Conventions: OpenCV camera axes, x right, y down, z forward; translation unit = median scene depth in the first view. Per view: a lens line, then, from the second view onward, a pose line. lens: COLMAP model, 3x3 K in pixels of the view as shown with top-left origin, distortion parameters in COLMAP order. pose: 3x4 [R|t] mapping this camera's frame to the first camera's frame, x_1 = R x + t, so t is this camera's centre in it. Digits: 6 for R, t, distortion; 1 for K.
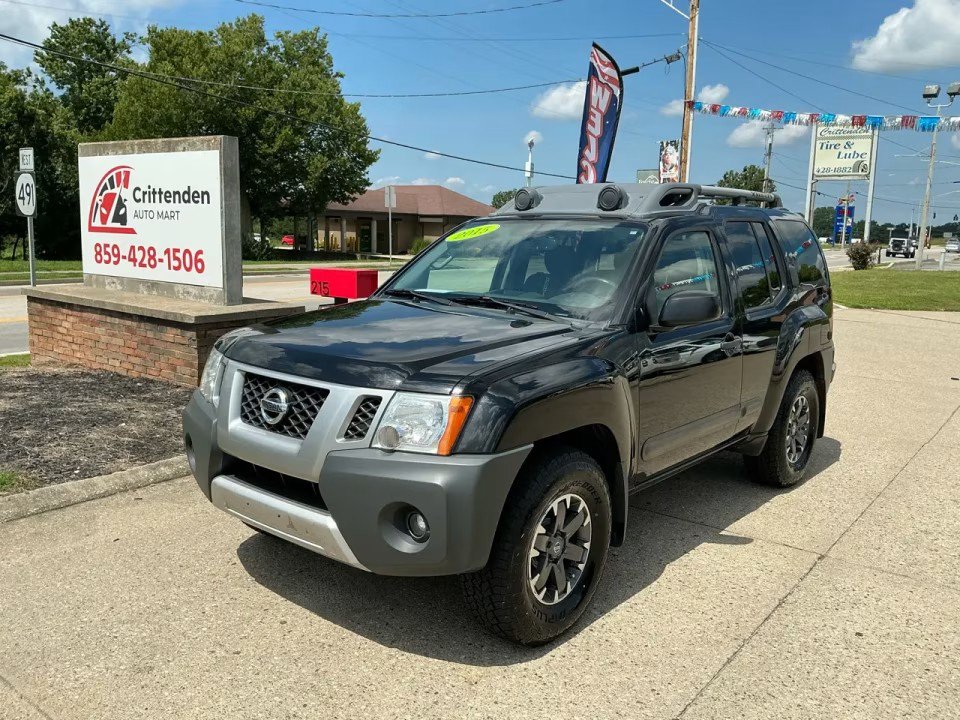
lens RADIAL K [[799.6, 0, 477.5], [0, 799.6, 356.0], [0, 0, 1]] dist [0.098332, -0.186174]
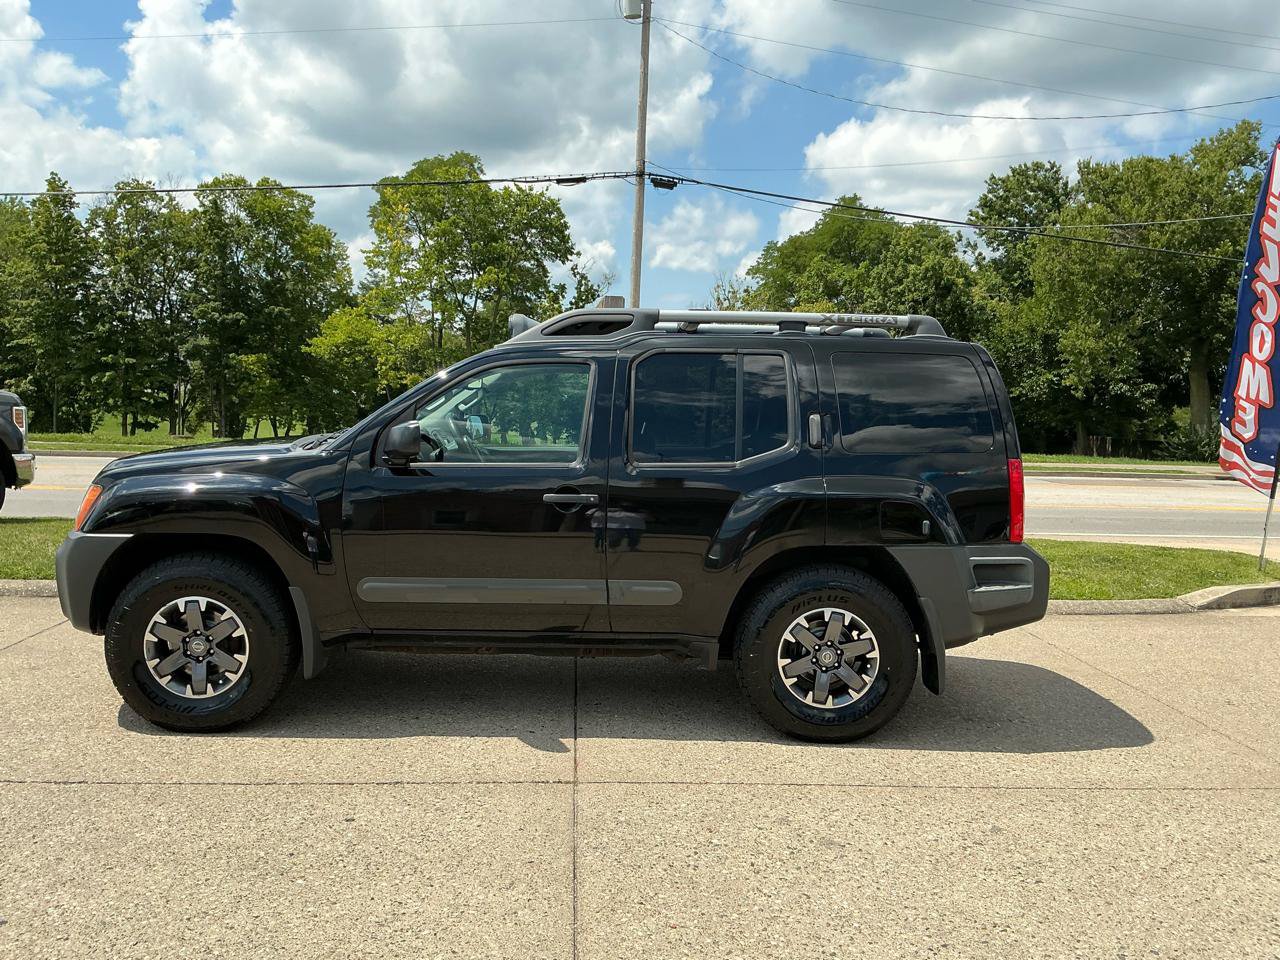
lens RADIAL K [[1069.7, 0, 639.5], [0, 1069.7, 513.9], [0, 0, 1]] dist [-0.010912, -0.014000]
pose [[0.666510, 0.071688, -0.742041, 0.598179], [-0.124874, 0.992038, -0.016324, 0.005205], [0.734963, 0.103541, 0.670155, 0.181671]]
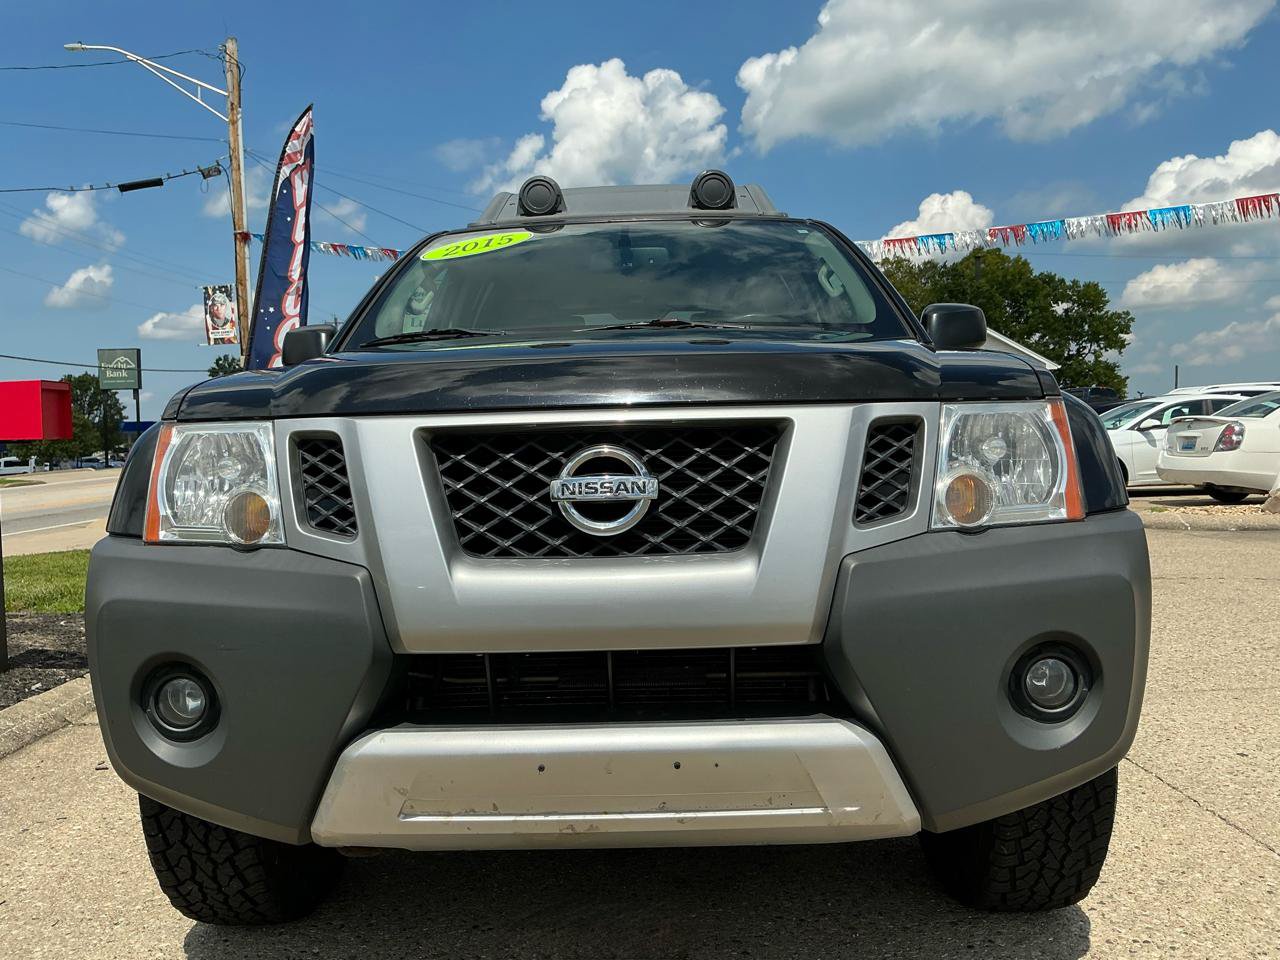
lens RADIAL K [[1081.9, 0, 643.7], [0, 1081.9, 462.1], [0, 0, 1]] dist [0.082229, -0.208935]
pose [[0.777101, -0.063416, 0.626173, -0.217374], [0.146196, 0.985885, -0.081588, 0.035943], [-0.612161, 0.154946, 0.775404, 0.220662]]
